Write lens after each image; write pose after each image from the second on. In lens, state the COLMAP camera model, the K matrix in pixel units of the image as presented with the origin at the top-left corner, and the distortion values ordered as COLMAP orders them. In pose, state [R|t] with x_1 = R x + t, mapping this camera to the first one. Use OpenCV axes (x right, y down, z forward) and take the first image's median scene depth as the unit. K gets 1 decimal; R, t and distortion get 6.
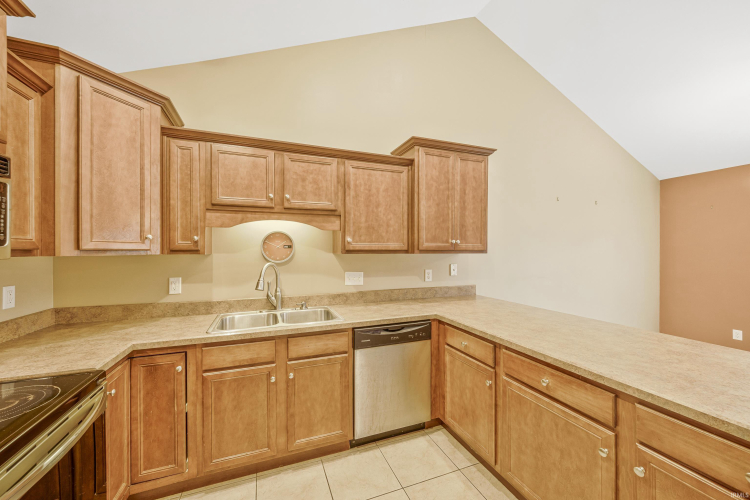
lens RADIAL K [[280.3, 0, 371.9], [0, 280.3, 249.9], [0, 0, 1]] dist [-0.001720, -0.000962]
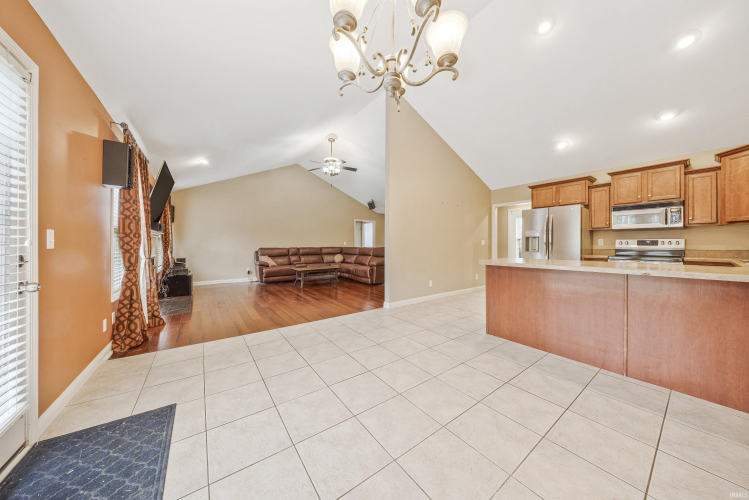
lens RADIAL K [[242.6, 0, 369.0], [0, 242.6, 244.3], [0, 0, 1]] dist [-0.006386, -0.000134]
pose [[-0.966395, 0.001309, -0.257059, 1.862160], [0.001810, 0.999997, -0.001711, 0.137163], [0.257056, -0.002119, -0.966394, 1.513533]]
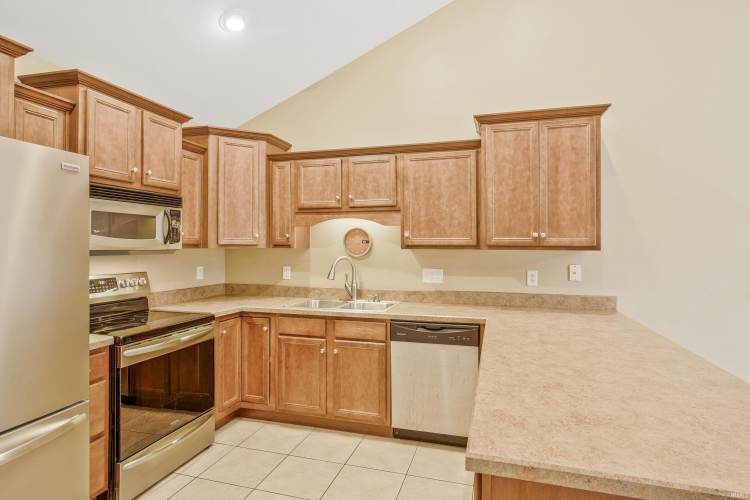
lens RADIAL K [[404.7, 0, 376.1], [0, 404.7, 243.3], [0, 0, 1]] dist [-0.000552, -0.002646]
pose [[0.795394, 0.000465, -0.606093, 0.721731], [-0.002010, 0.999996, -0.001871, -0.003299], [0.606090, 0.002707, 0.795392, -0.207587]]
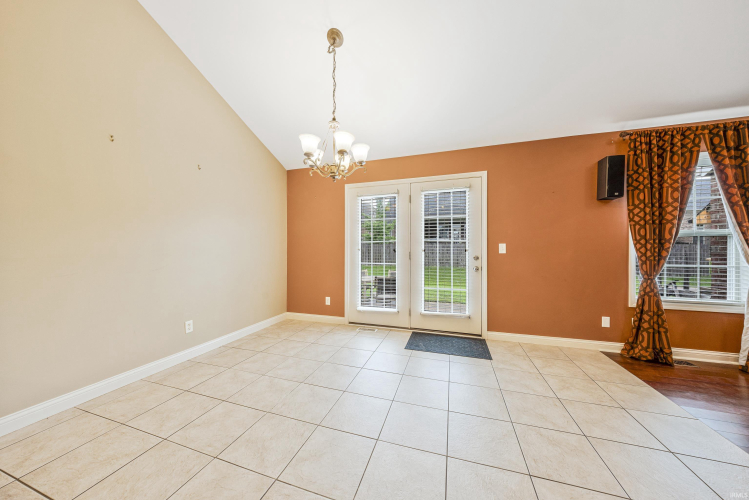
lens RADIAL K [[242.6, 0, 375.1], [0, 242.6, 250.2], [0, 0, 1]] dist [-0.006386, -0.000134]
pose [[0.612467, 0.002865, 0.790491, 0.980861], [-0.002228, 0.999996, -0.001899, 0.132399], [-0.790493, -0.000598, 0.612471, 0.281276]]
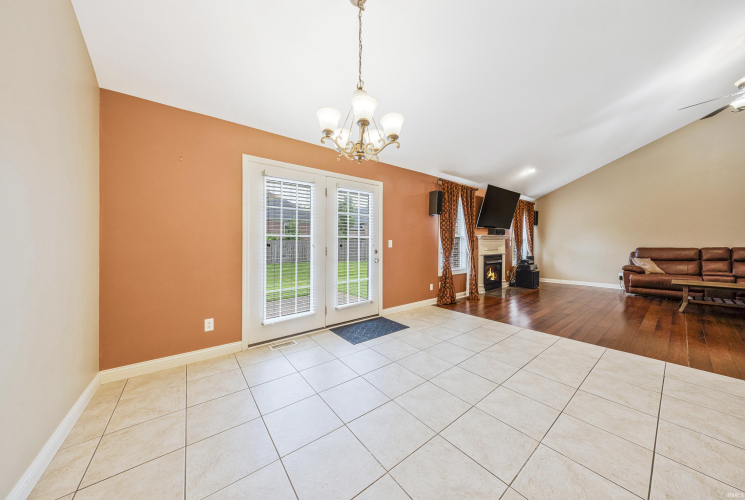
lens RADIAL K [[235.6, 0, 370.6], [0, 235.6, 245.2], [0, 0, 1]] dist [-0.004695, 0.000049]
pose [[-0.291543, 0.005529, 0.956542, 0.873652], [0.008522, 0.999959, -0.003183, 0.133041], [-0.956520, 0.007224, -0.291578, 1.257102]]
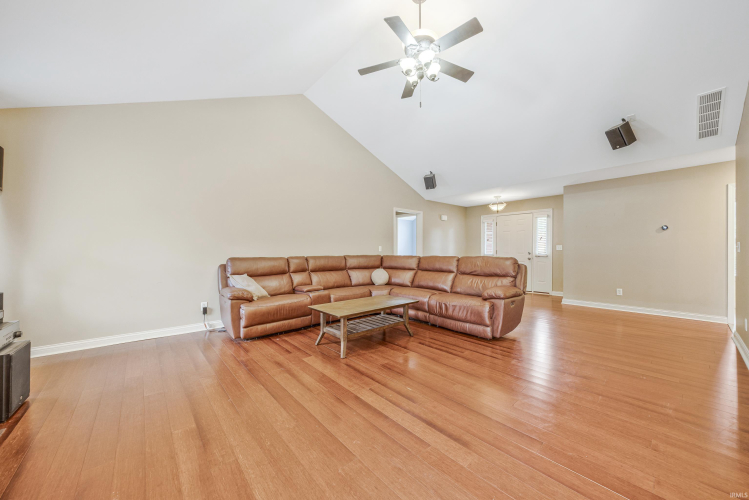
lens RADIAL K [[279.9, 0, 373.1], [0, 279.9, 250.1], [0, 0, 1]] dist [-0.001720, -0.000962]
pose [[-0.938535, -0.000680, -0.345184, 2.238711], [0.000172, 0.999997, -0.002436, 0.132619], [0.345184, -0.002346, -0.938532, -0.198759]]
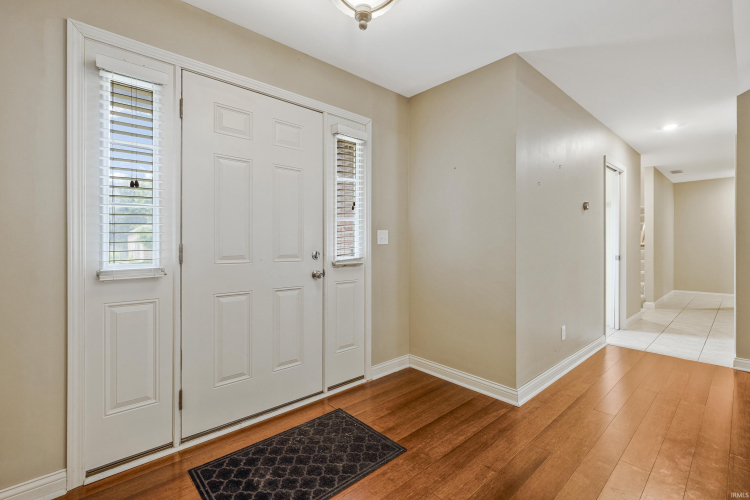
lens RADIAL K [[339.8, 0, 373.2], [0, 339.8, 245.2], [0, 0, 1]] dist [0.005676, 0.000284]
pose [[0.365604, 0.005027, -0.930757, 0.345516], [0.002784, 0.999975, 0.006495, 0.120719], [0.930766, -0.004966, 0.365581, -3.066666]]
